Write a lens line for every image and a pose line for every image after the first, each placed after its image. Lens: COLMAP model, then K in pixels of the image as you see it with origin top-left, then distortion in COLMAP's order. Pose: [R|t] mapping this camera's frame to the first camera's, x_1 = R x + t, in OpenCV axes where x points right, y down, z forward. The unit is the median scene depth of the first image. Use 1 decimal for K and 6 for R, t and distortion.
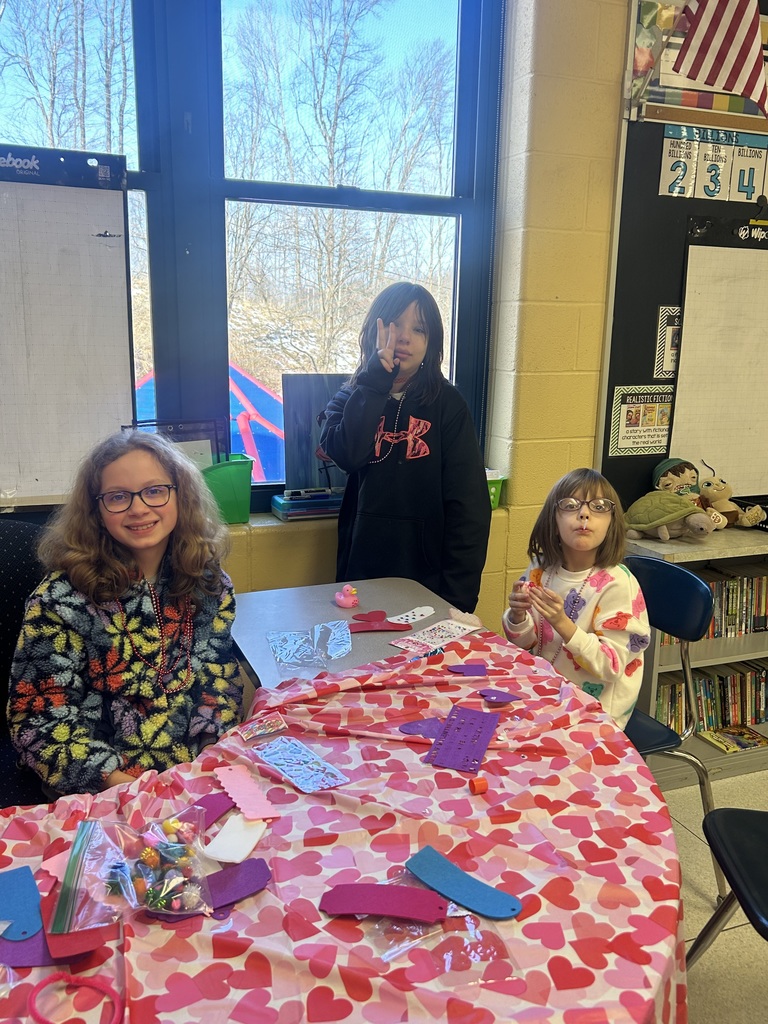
lens RADIAL K [[874.4, 0, 384.2], [0, 874.4, 510.3], [0, 0, 1]] dist [0.007164, 0.003274]
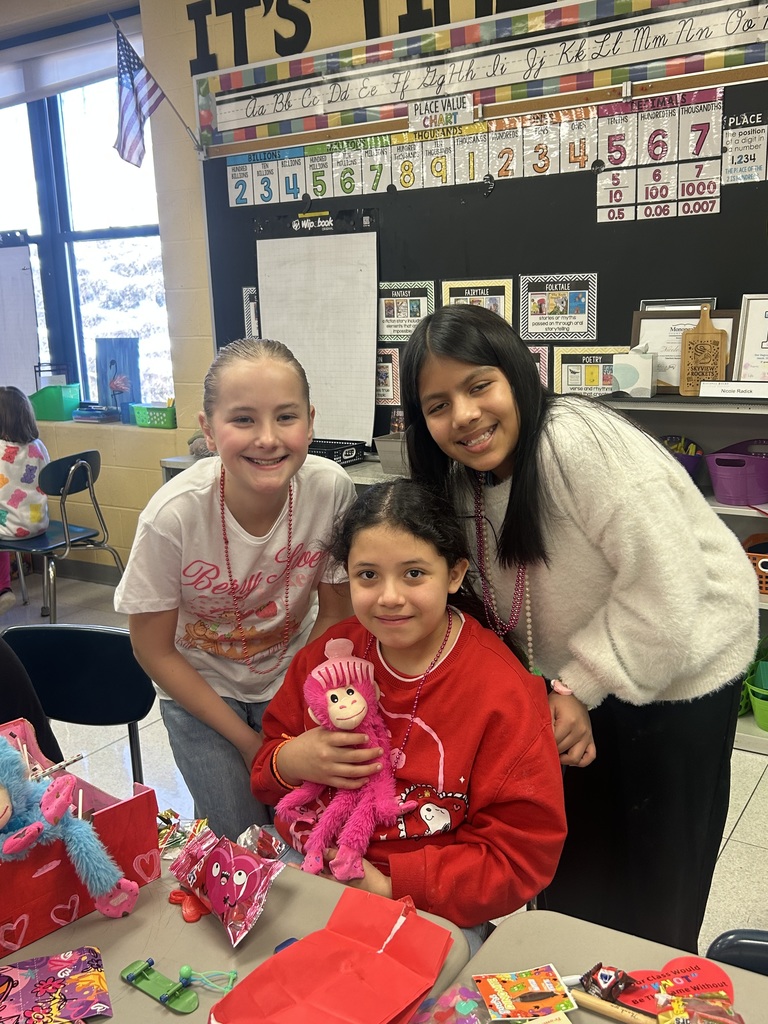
lens RADIAL K [[970.5, 0, 385.6], [0, 970.5, 514.9], [0, 0, 1]] dist [-0.024974, 0.000000]
pose [[0.589542, 0.146221, -0.794392, 1.671649], [-0.127082, 0.988021, 0.087551, -0.046164], [0.797678, 0.049338, 0.601062, 0.296979]]
